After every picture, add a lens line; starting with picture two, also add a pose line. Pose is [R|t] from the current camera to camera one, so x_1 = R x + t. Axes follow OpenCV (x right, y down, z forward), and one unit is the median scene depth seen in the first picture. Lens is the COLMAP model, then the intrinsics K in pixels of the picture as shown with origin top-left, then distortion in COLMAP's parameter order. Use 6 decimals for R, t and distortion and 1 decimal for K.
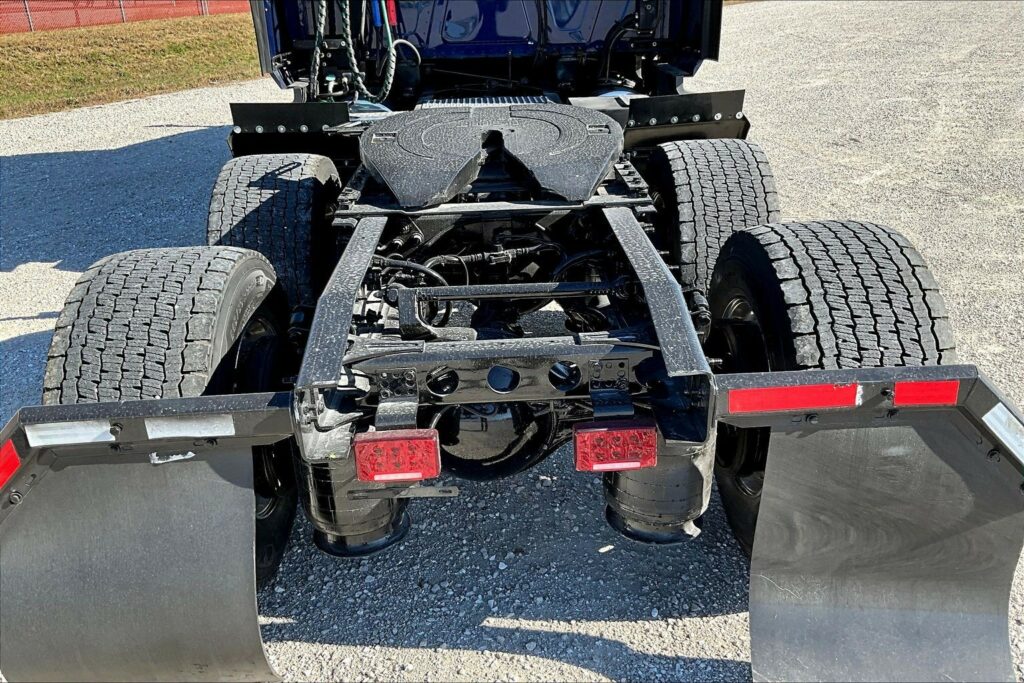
lens RADIAL K [[855.2, 0, 512.6], [0, 855.2, 341.1], [0, 0, 1]] dist [0.088245, -0.167010]
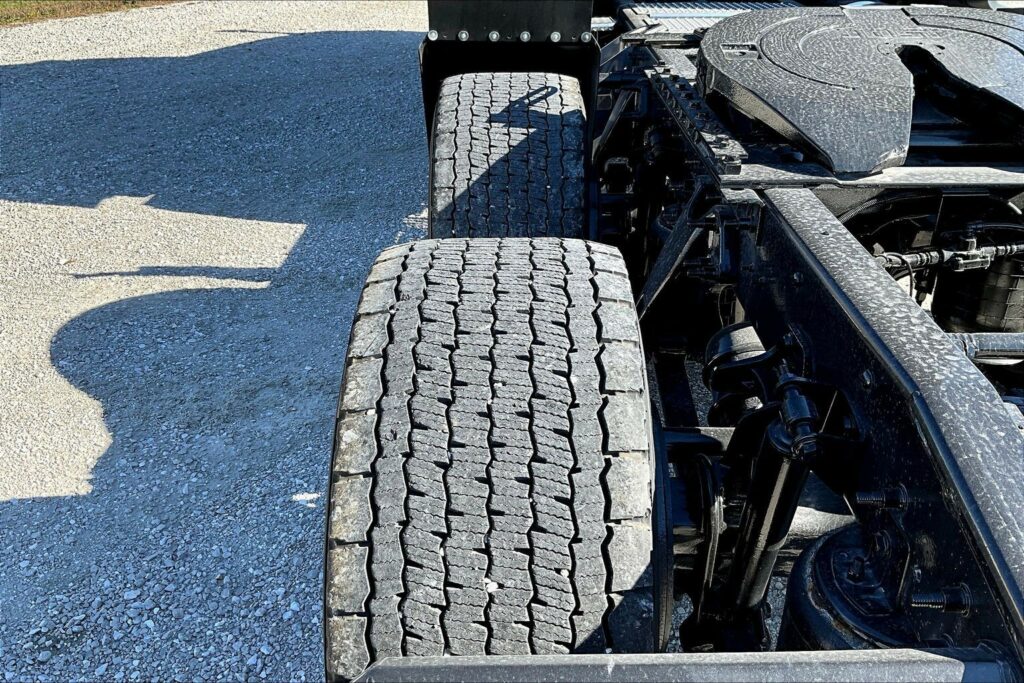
lens RADIAL K [[855.2, 0, 517.8], [0, 855.2, 342.2], [0, 0, 1]] dist [0.088245, -0.167010]
pose [[0.998942, 0.040884, -0.021051, -0.265688], [-0.038892, 0.995393, 0.087636, -0.067647], [0.024537, -0.086725, 0.995930, 0.316766]]
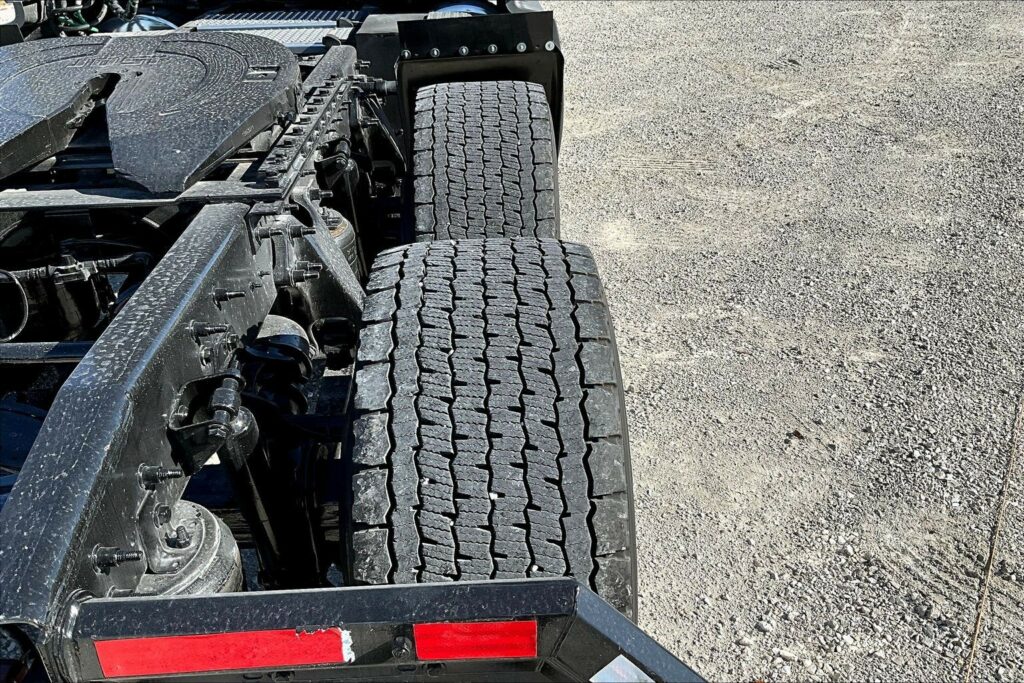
lens RADIAL K [[855.2, 0, 507.0], [0, 855.2, 344.8], [0, 0, 1]] dist [0.088245, -0.167010]
pose [[0.999970, 0.006389, 0.004431, 0.269659], [-0.006815, 0.994561, 0.103930, -0.096027], [-0.003743, -0.103957, 0.994575, 0.268046]]
